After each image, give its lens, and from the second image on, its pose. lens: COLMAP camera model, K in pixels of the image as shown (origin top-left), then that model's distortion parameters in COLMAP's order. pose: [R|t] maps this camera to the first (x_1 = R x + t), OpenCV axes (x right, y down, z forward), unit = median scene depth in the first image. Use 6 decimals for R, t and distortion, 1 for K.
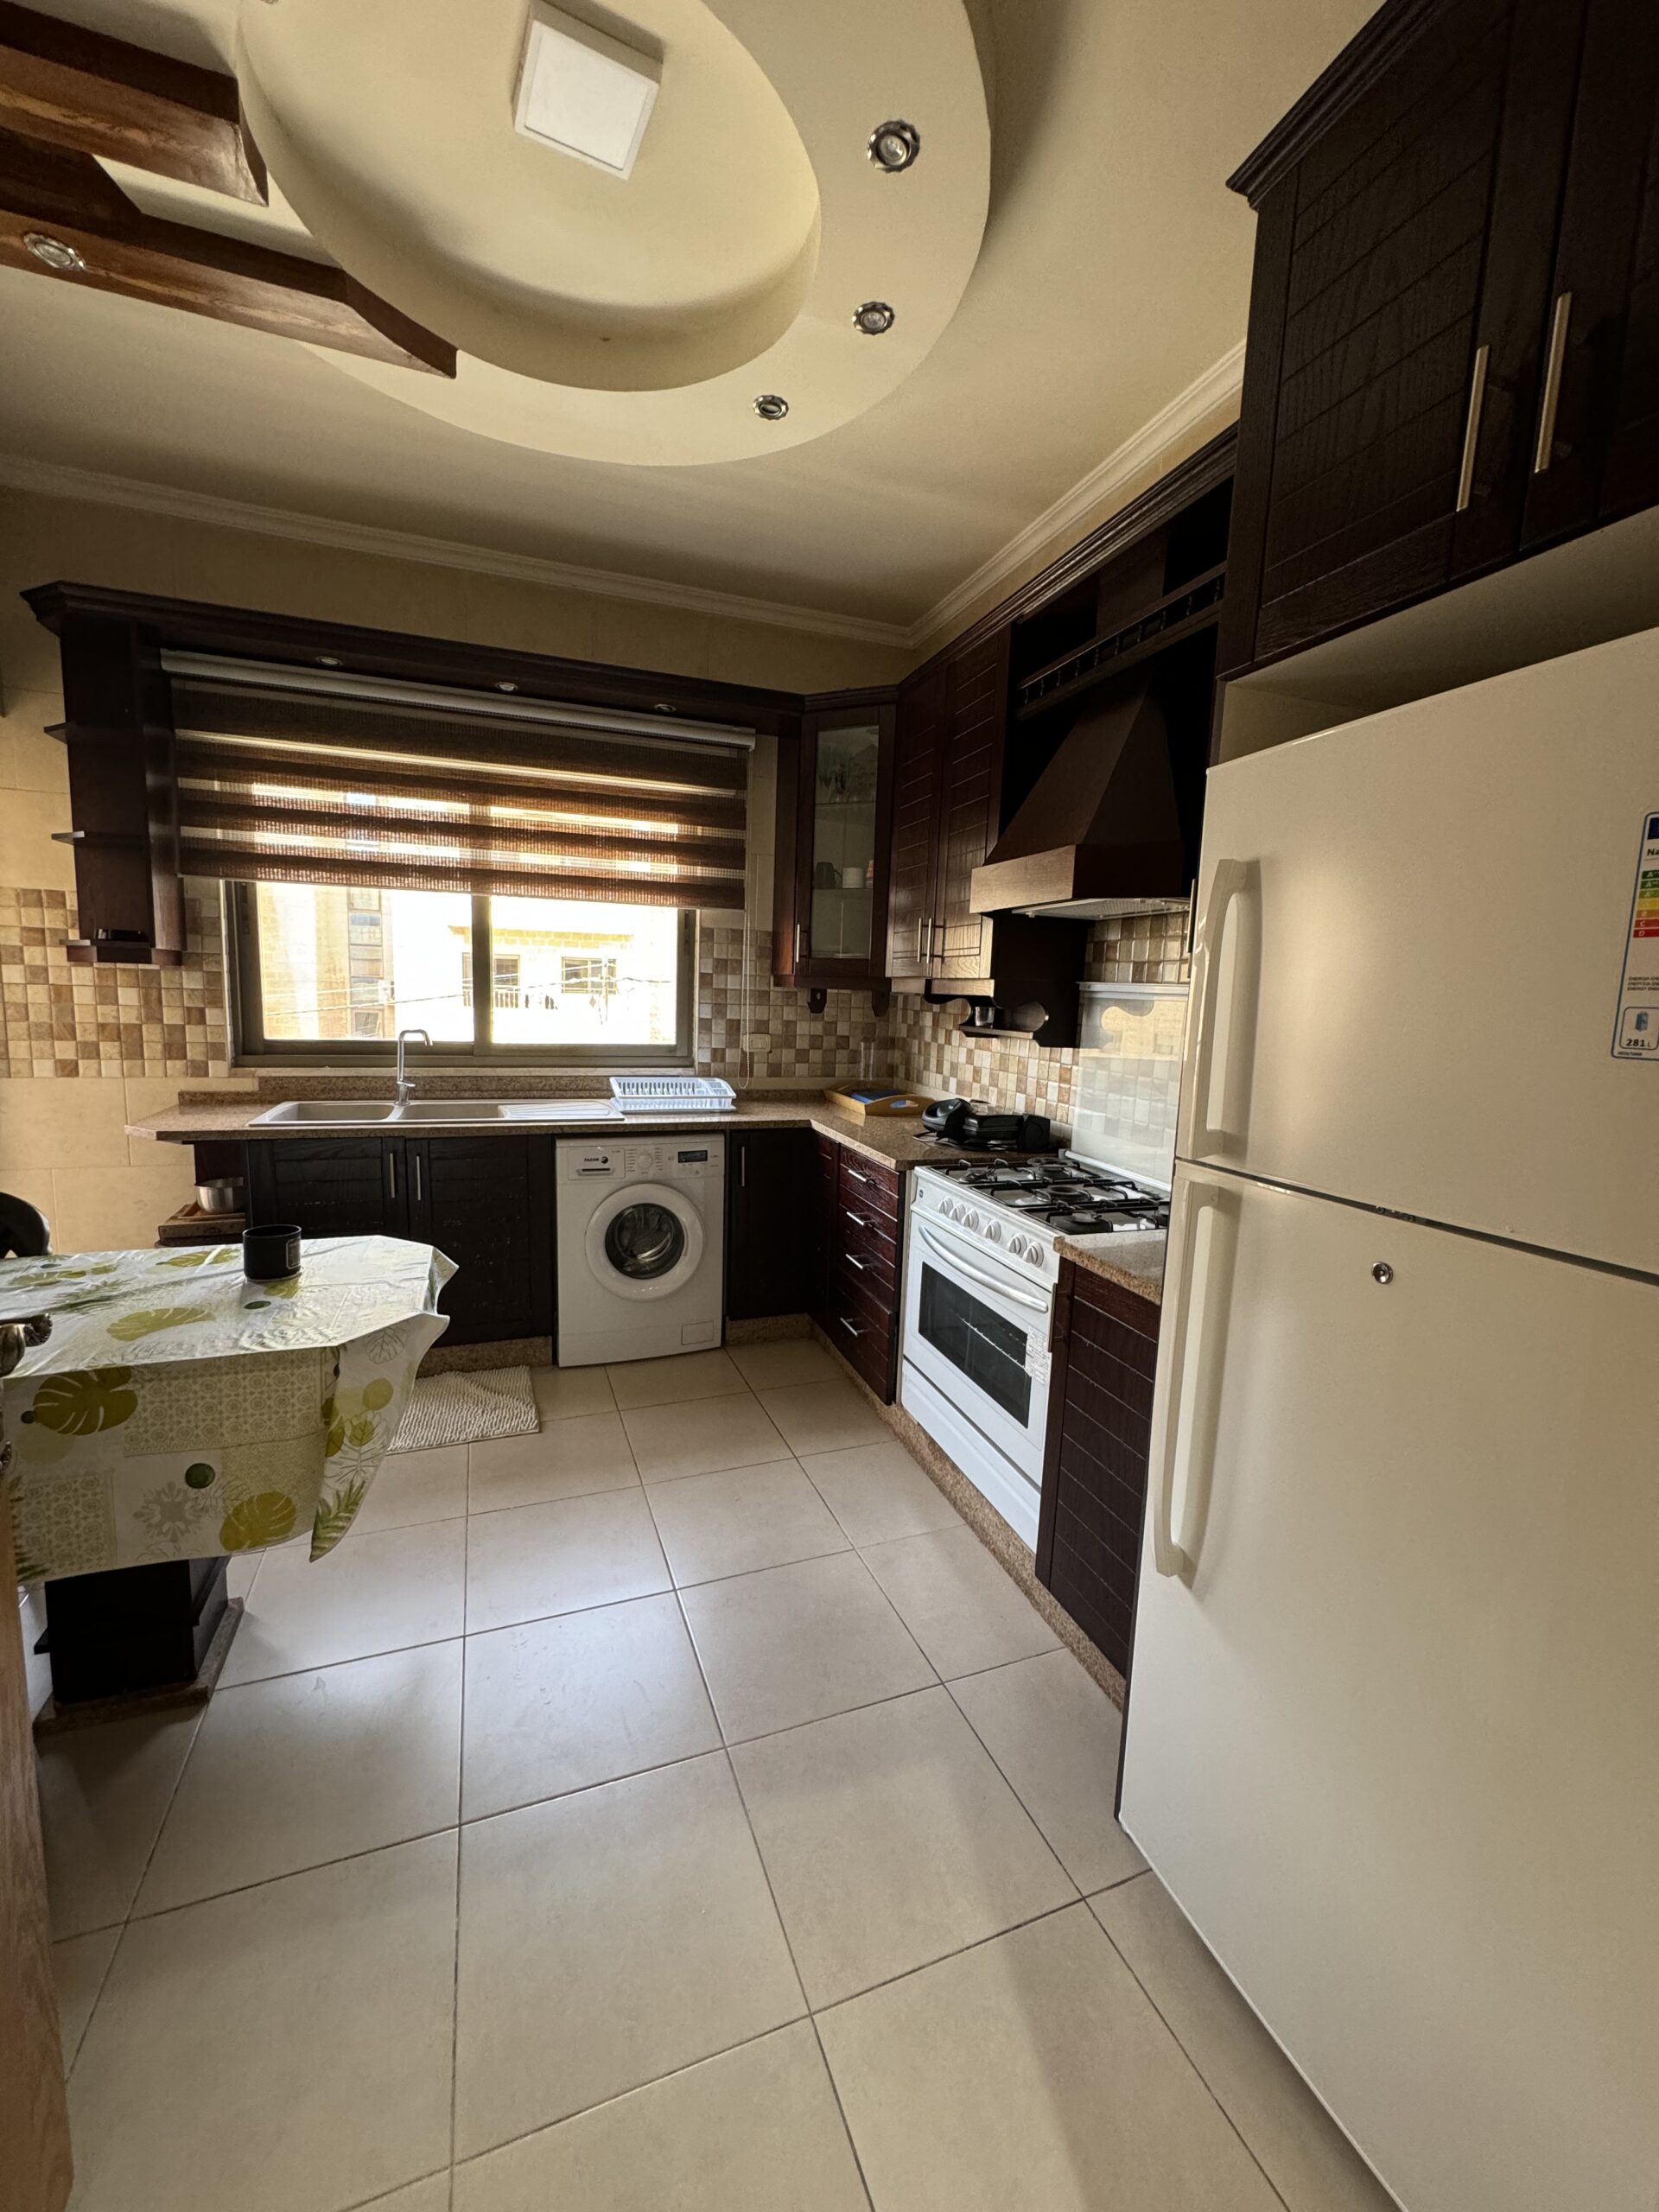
lens RADIAL K [[877.4, 0, 824.5], [0, 877.4, 1107.4], [0, 0, 1]] dist [-0.001884, -0.000225]
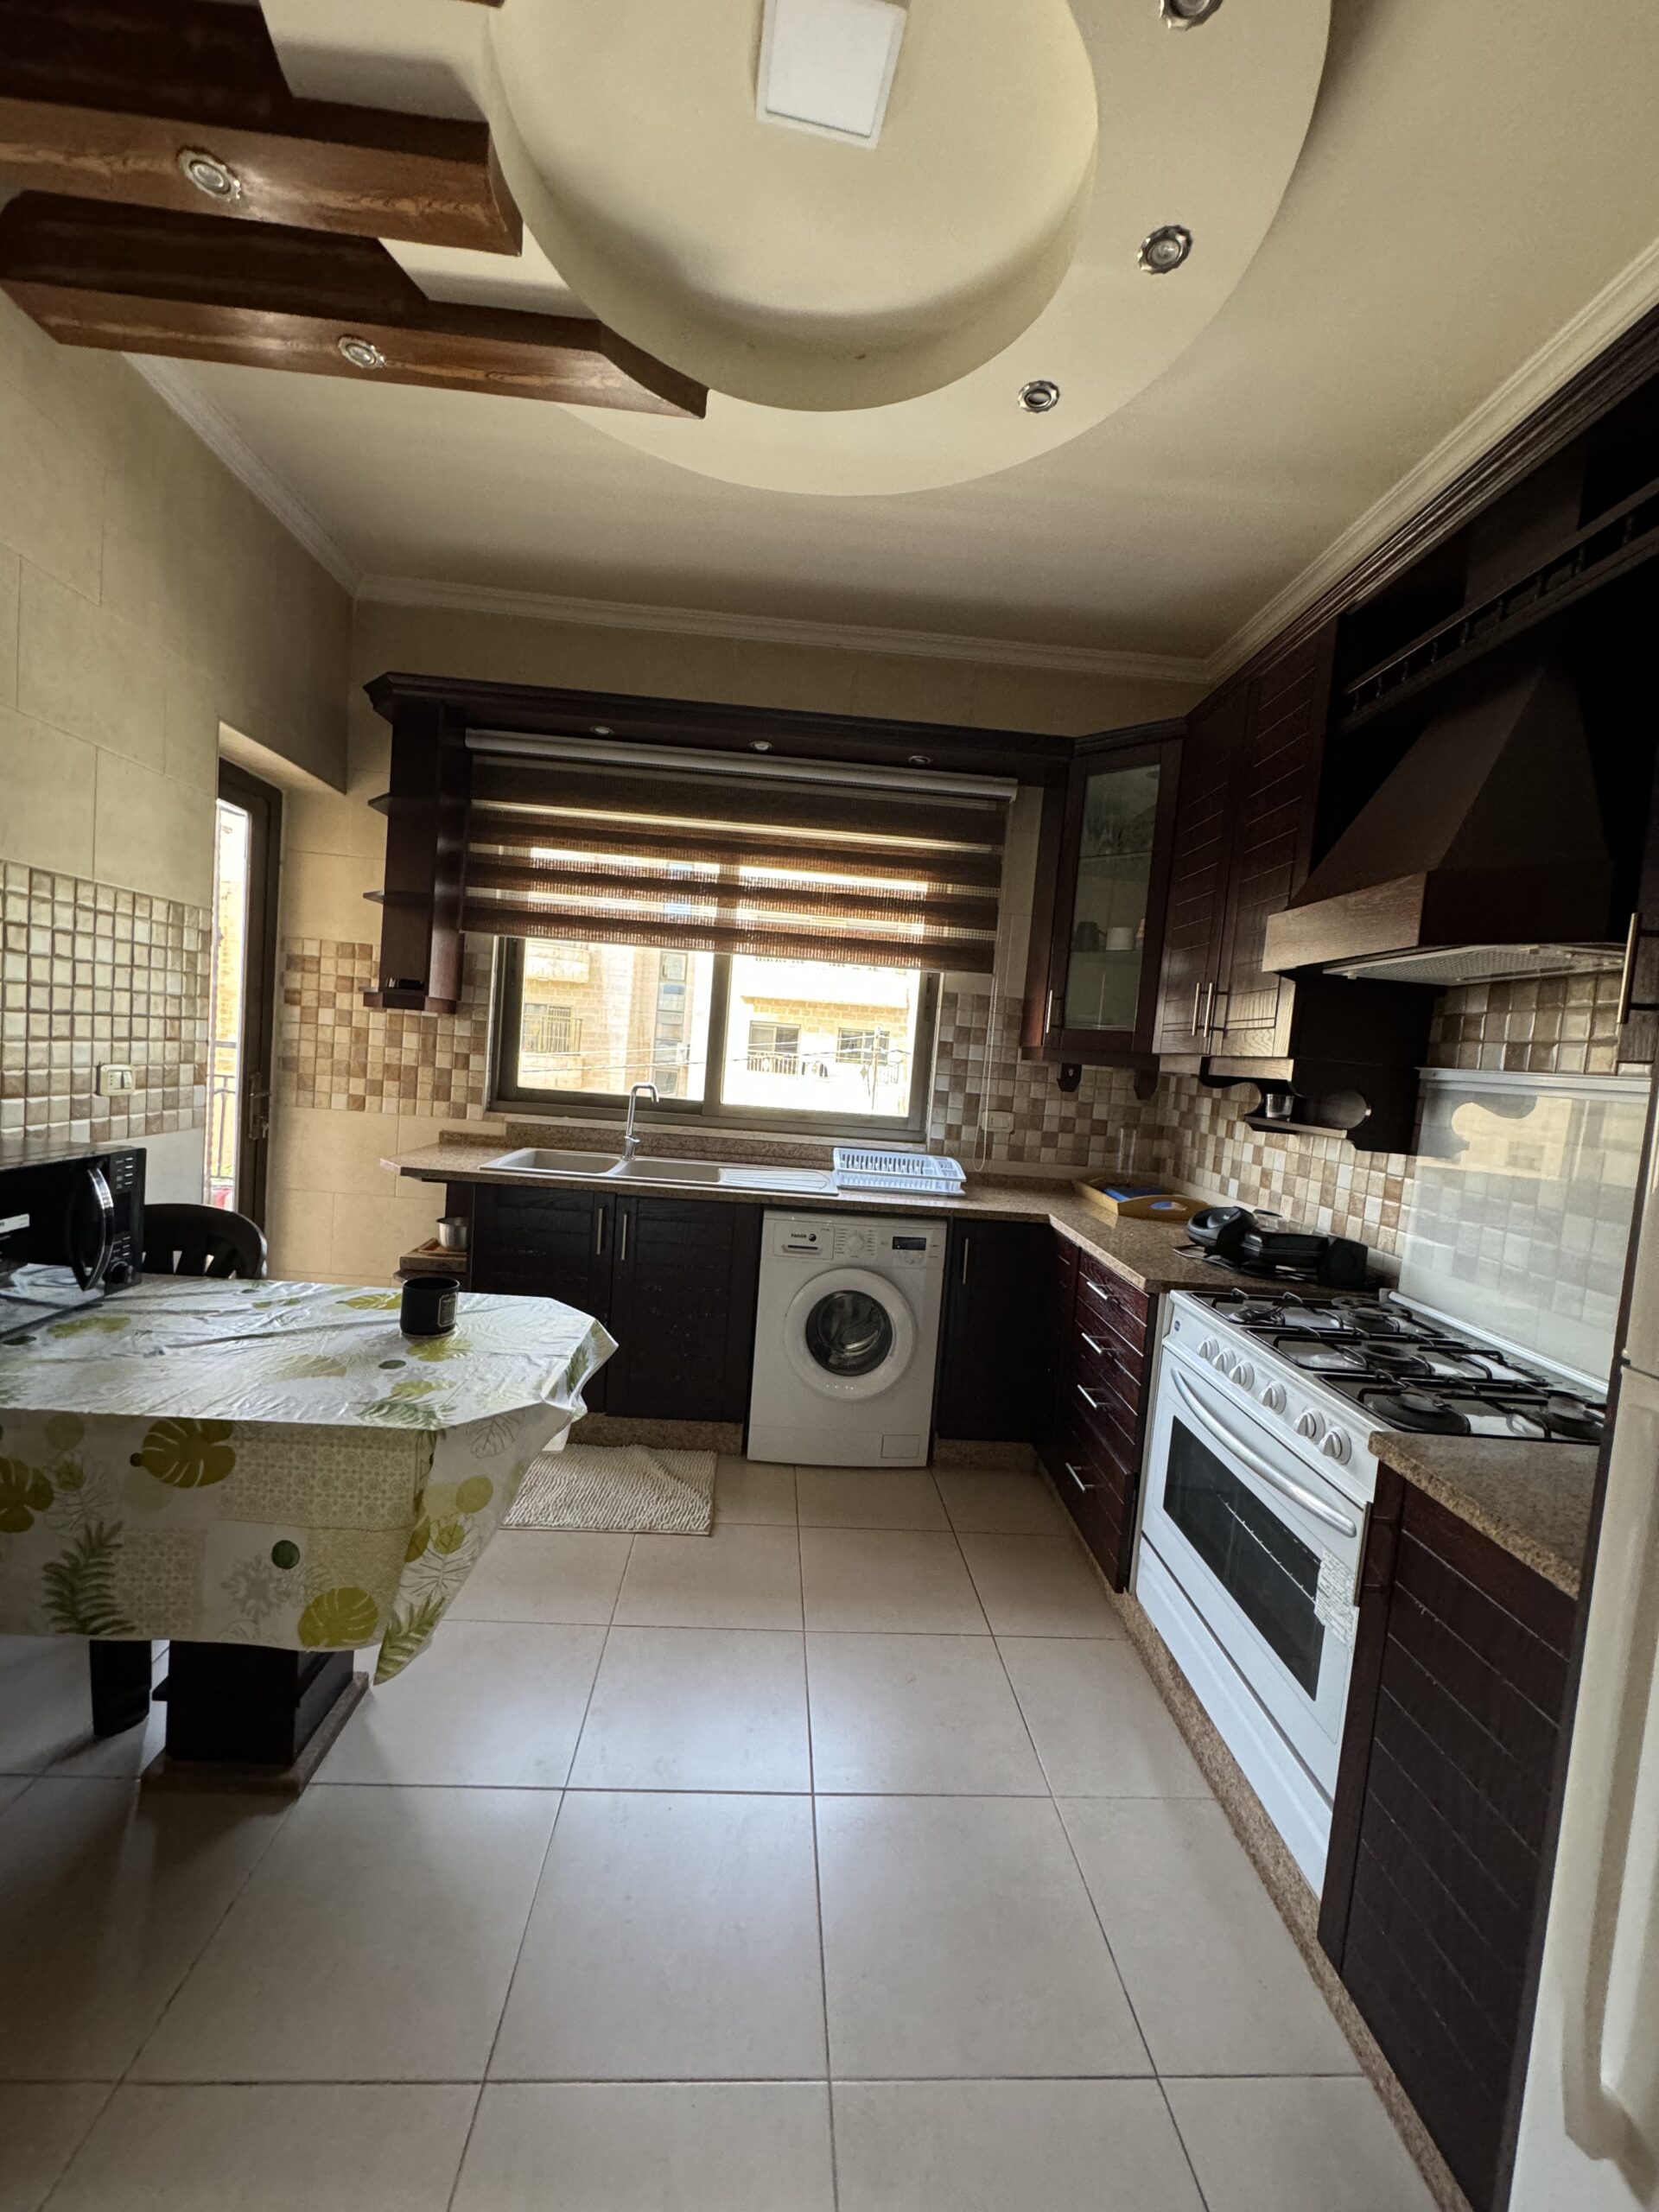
lens RADIAL K [[876.4, 0, 829.5], [0, 876.4, 1106.0], [0, 0, 1]] dist [-0.001706, 0.000196]
pose [[0.953286, 0.060304, -0.295989, 0.031095], [-0.086223, 0.993426, -0.075297, -0.009771], [0.289502, 0.097300, 0.952219, 0.135271]]
